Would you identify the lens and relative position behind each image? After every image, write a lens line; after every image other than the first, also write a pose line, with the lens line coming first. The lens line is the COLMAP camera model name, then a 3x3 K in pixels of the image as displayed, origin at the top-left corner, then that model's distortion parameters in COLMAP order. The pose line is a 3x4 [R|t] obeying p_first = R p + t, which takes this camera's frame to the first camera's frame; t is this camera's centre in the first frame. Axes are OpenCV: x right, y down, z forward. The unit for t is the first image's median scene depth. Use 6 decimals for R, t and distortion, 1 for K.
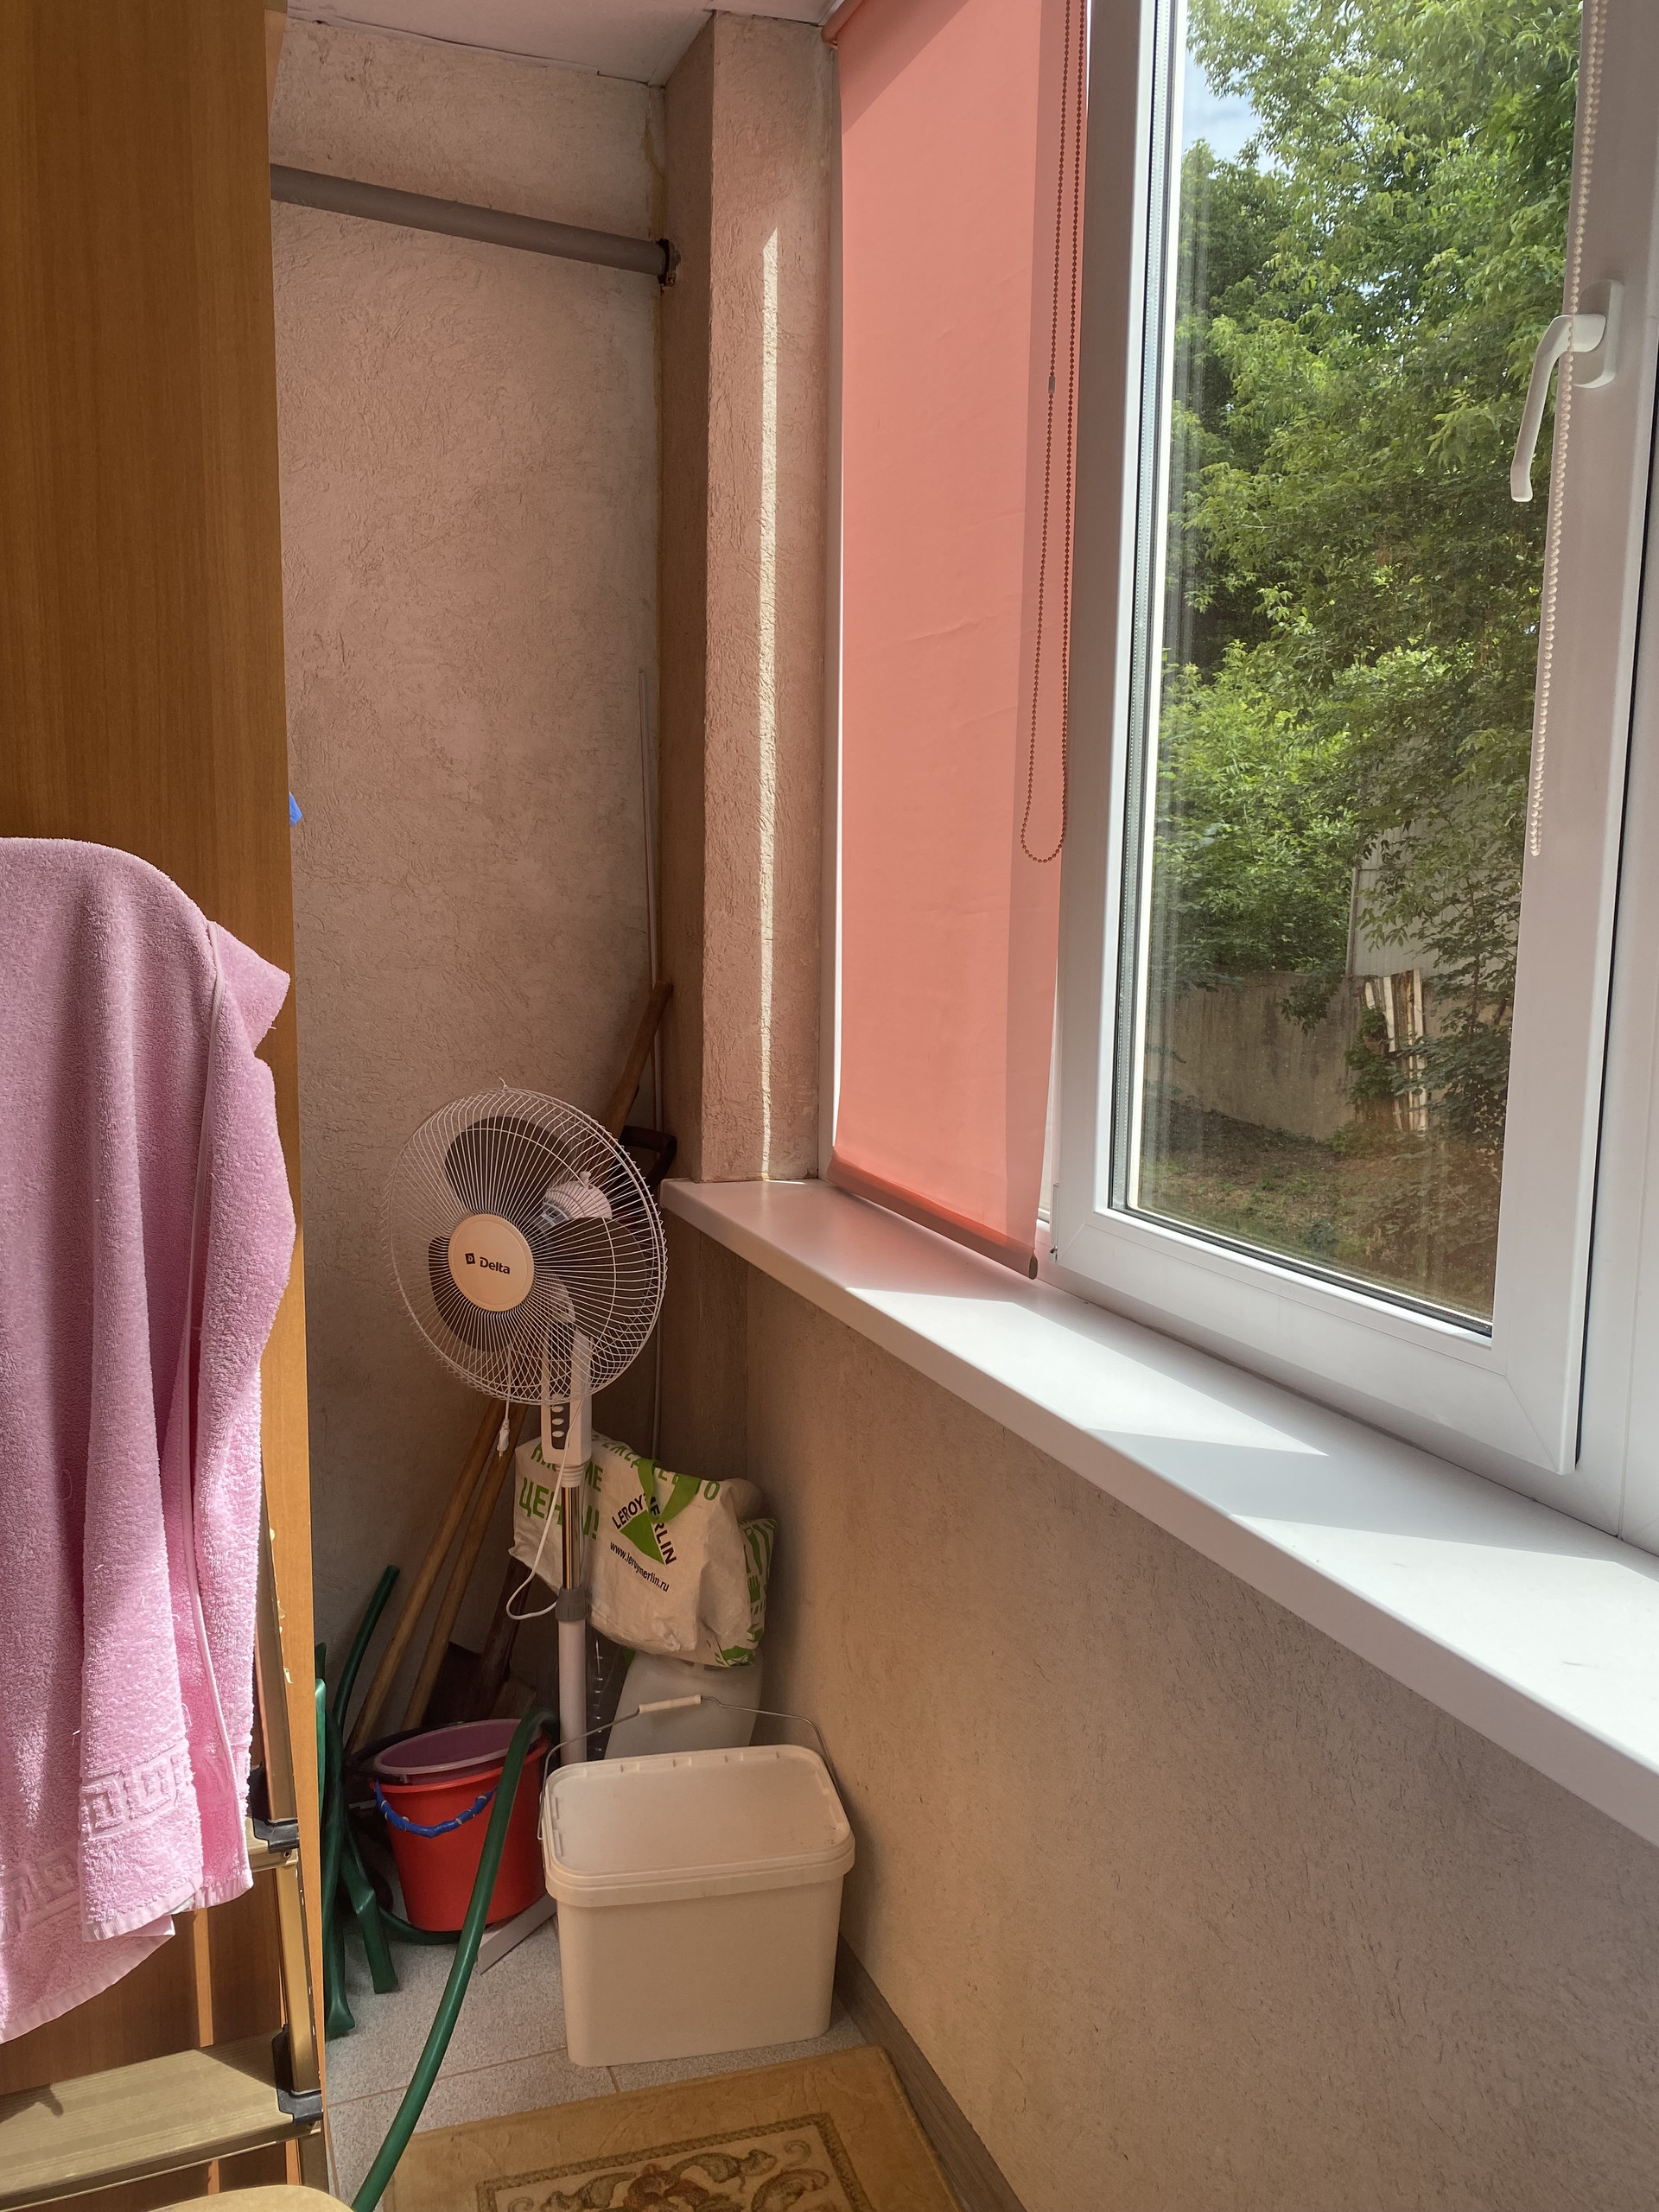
lens RADIAL K [[1683.5, 0, 839.9], [0, 1683.5, 1093.4], [0, 0, 1]] dist [0.017667, -0.030501]
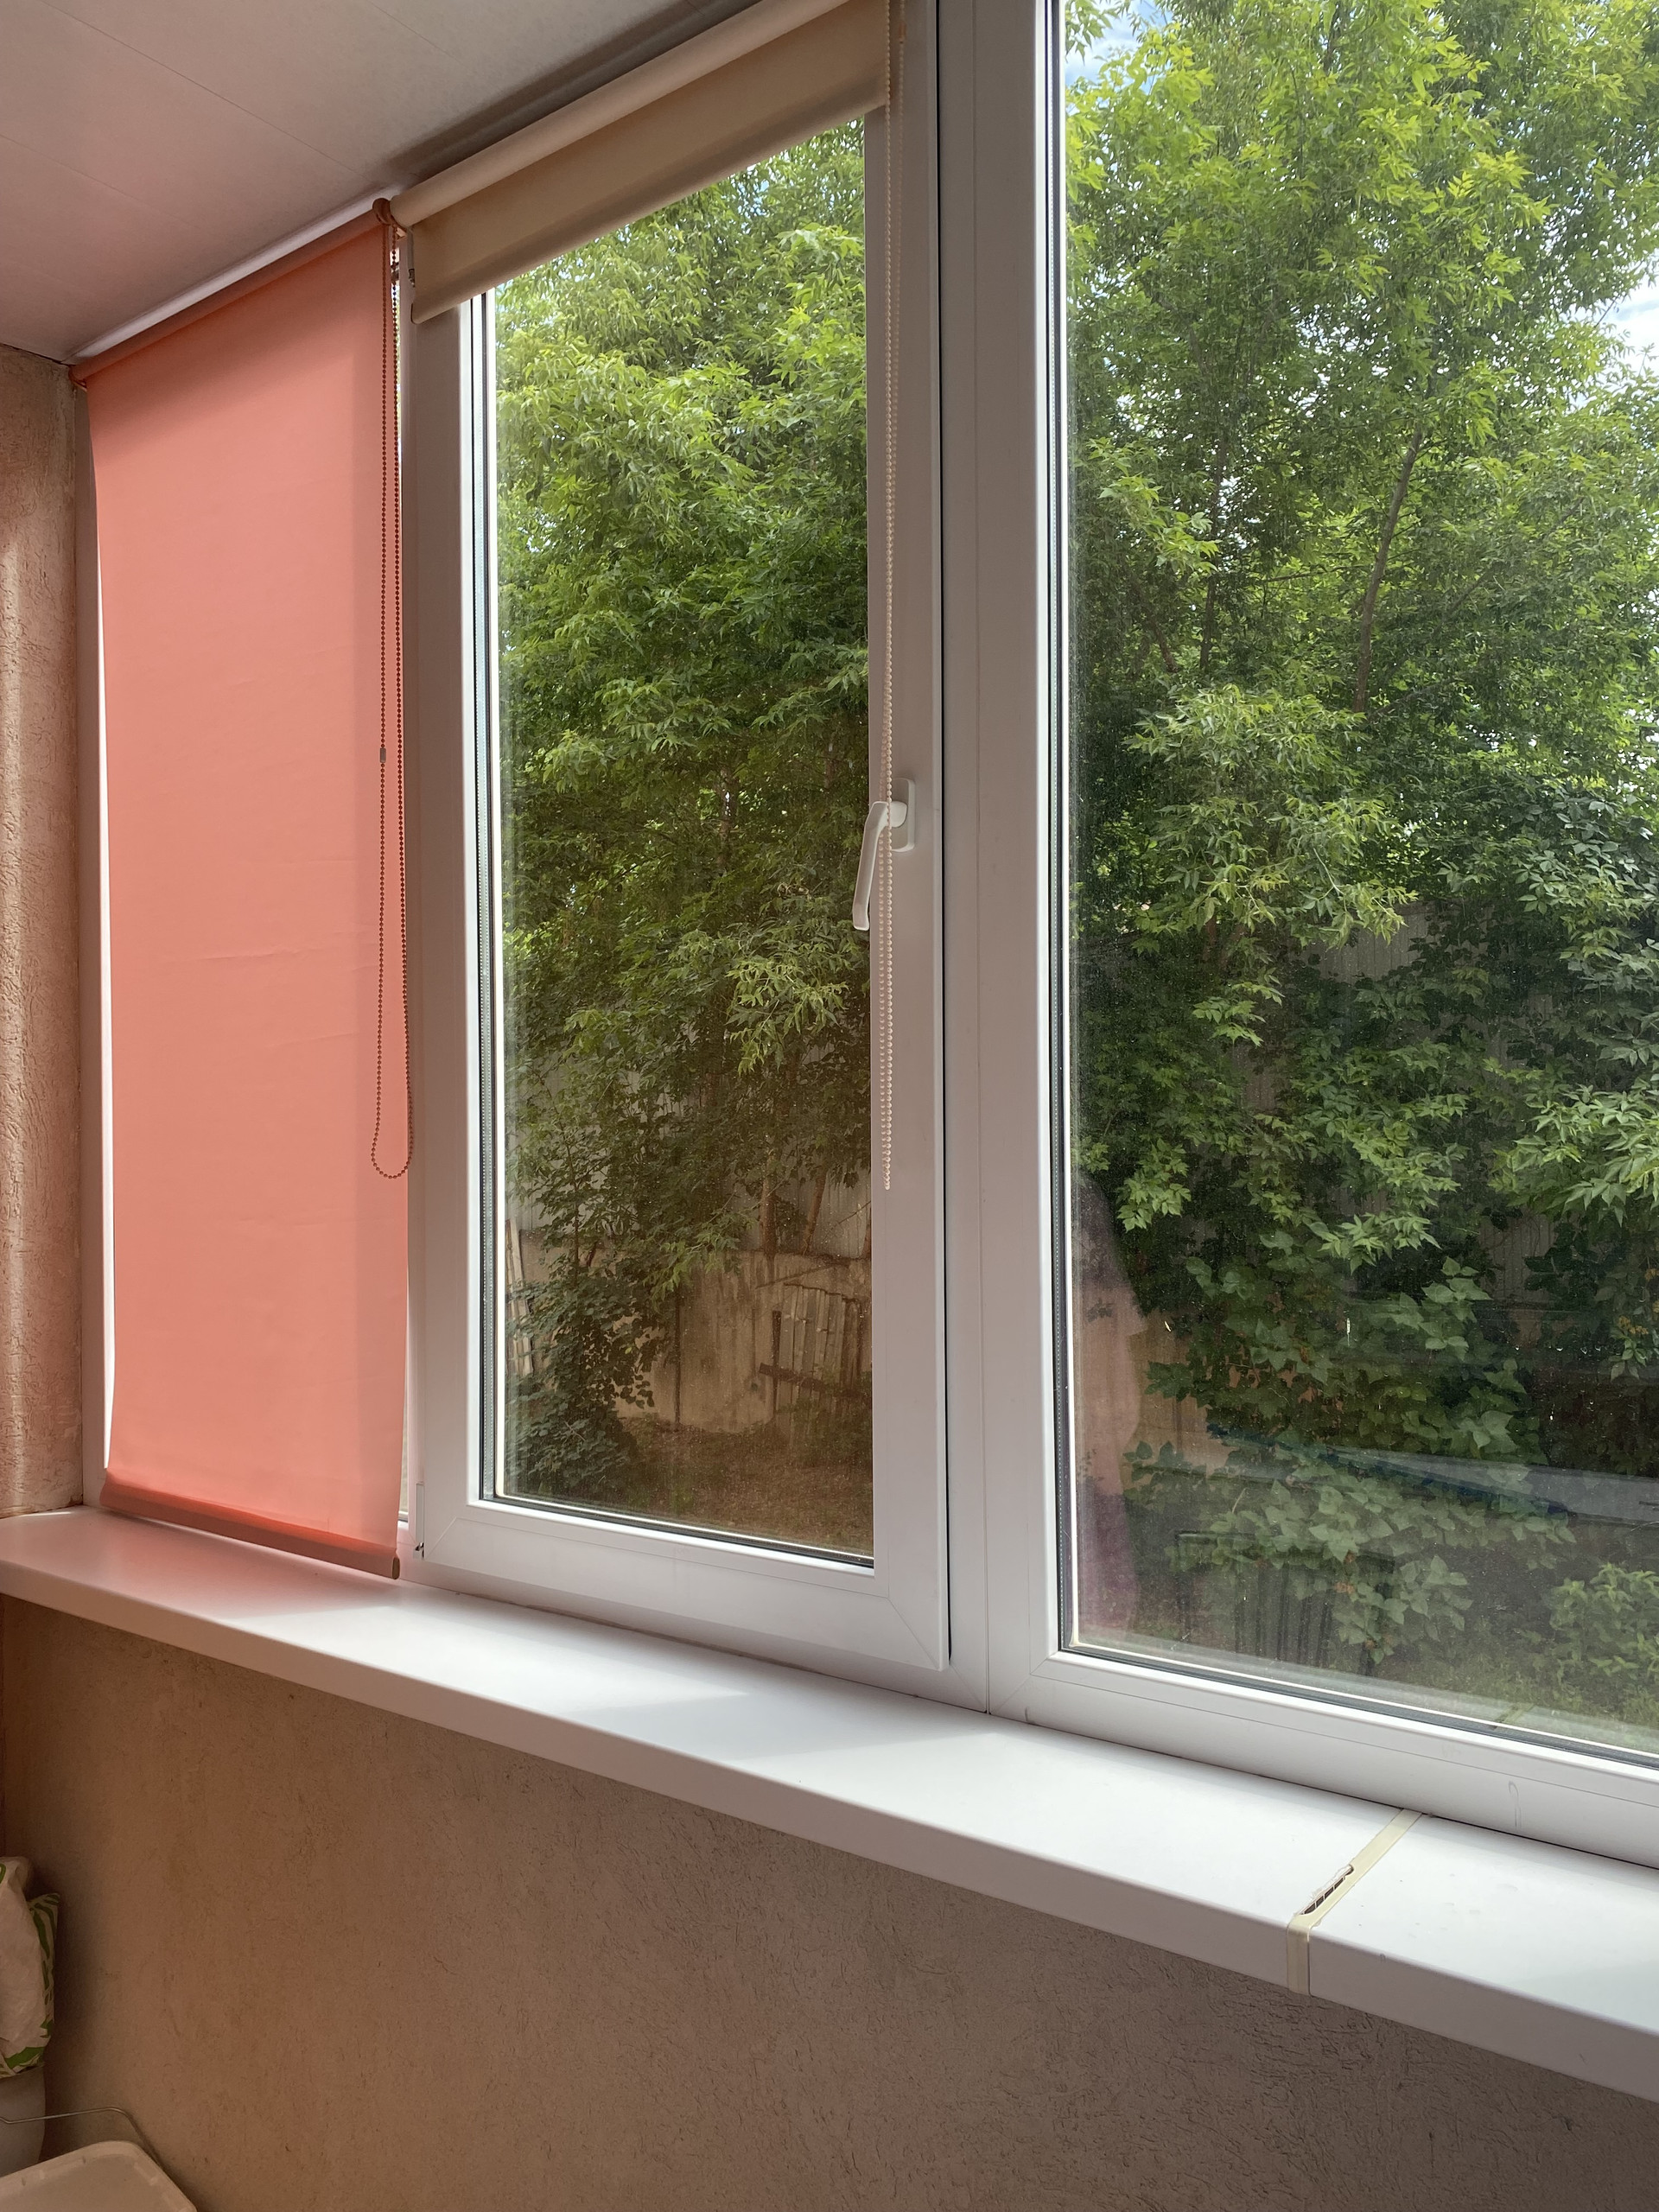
lens RADIAL K [[1683.5, 0, 839.9], [0, 1683.5, 1093.4], [0, 0, 1]] dist [0.017667, -0.030501]
pose [[0.847021, -0.006751, 0.531517, -0.167724], [0.081807, 0.989662, -0.117797, -0.033373], [-0.525227, 0.143258, 0.838817, -0.050932]]
